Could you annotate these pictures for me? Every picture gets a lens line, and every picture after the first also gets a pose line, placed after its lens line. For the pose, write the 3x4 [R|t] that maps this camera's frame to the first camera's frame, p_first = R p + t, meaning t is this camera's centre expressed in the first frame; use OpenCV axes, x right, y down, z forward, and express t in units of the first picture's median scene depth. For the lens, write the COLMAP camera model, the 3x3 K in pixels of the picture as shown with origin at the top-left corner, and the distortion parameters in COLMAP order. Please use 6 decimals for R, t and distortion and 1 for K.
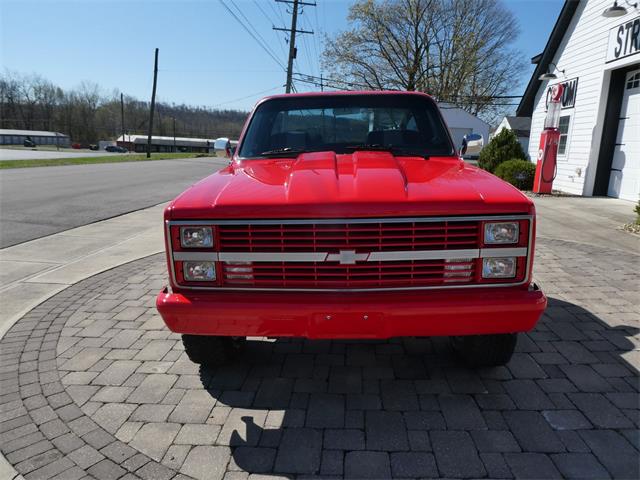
lens RADIAL K [[444.9, 0, 321.9], [0, 444.9, 236.9], [0, 0, 1]] dist [-0.002059, -0.018782]
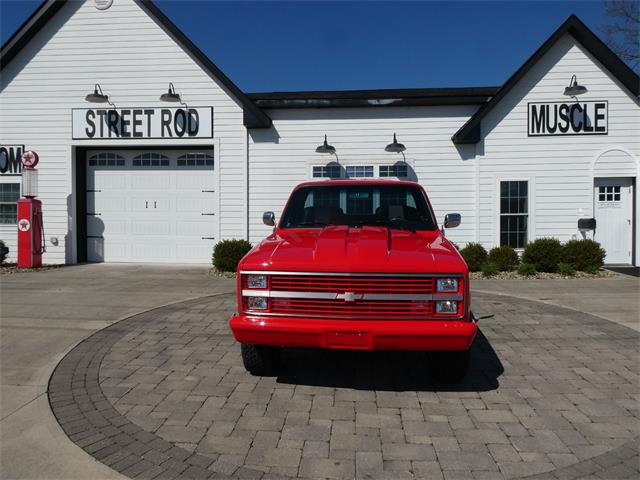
lens RADIAL K [[446.6, 0, 322.6], [0, 446.6, 241.7], [0, 0, 1]] dist [-0.026965, 0.005641]
pose [[0.007551, -0.067469, 0.997693, -0.425866], [0.197832, 0.978102, 0.064647, -0.098428], [-0.980207, 0.196887, 0.020733, 0.424445]]
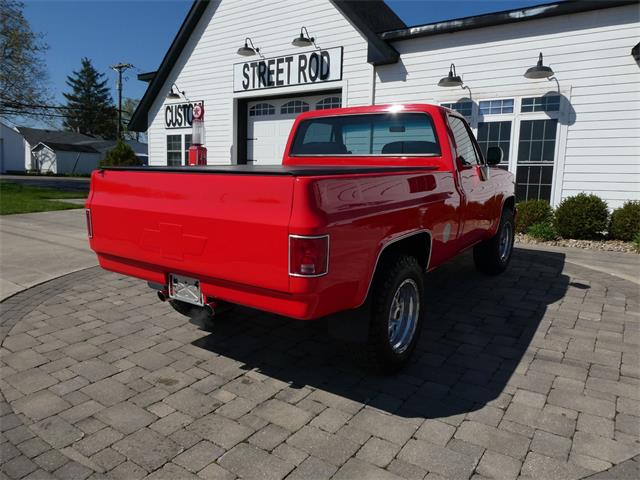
lens RADIAL K [[446.6, 0, 322.9], [0, 446.6, 241.7], [0, 0, 1]] dist [-0.026965, 0.005641]
pose [[0.523701, -0.142013, 0.839982, -0.293037], [0.161012, 0.984736, 0.066100, -0.034680], [-0.836548, 0.100630, 0.538573, 0.186574]]
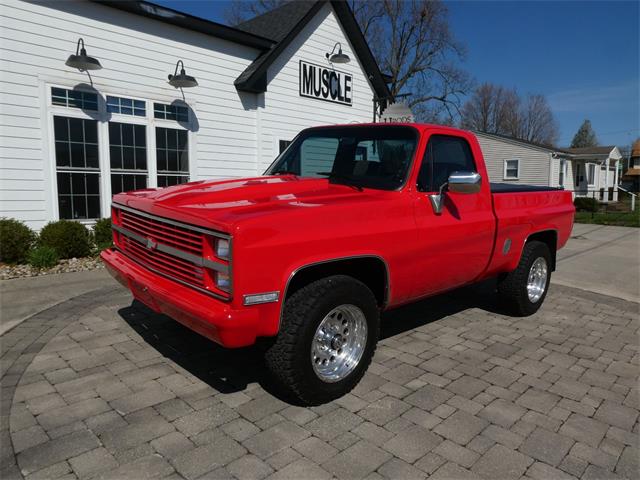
lens RADIAL K [[446.6, 0, 320.3], [0, 446.6, 242.9], [0, 0, 1]] dist [-0.026965, 0.005641]
pose [[-0.766045, -0.114449, 0.632516, -0.107211], [0.089508, 0.955441, 0.281283, -0.135571], [-0.636525, 0.272090, -0.721667, 0.695322]]
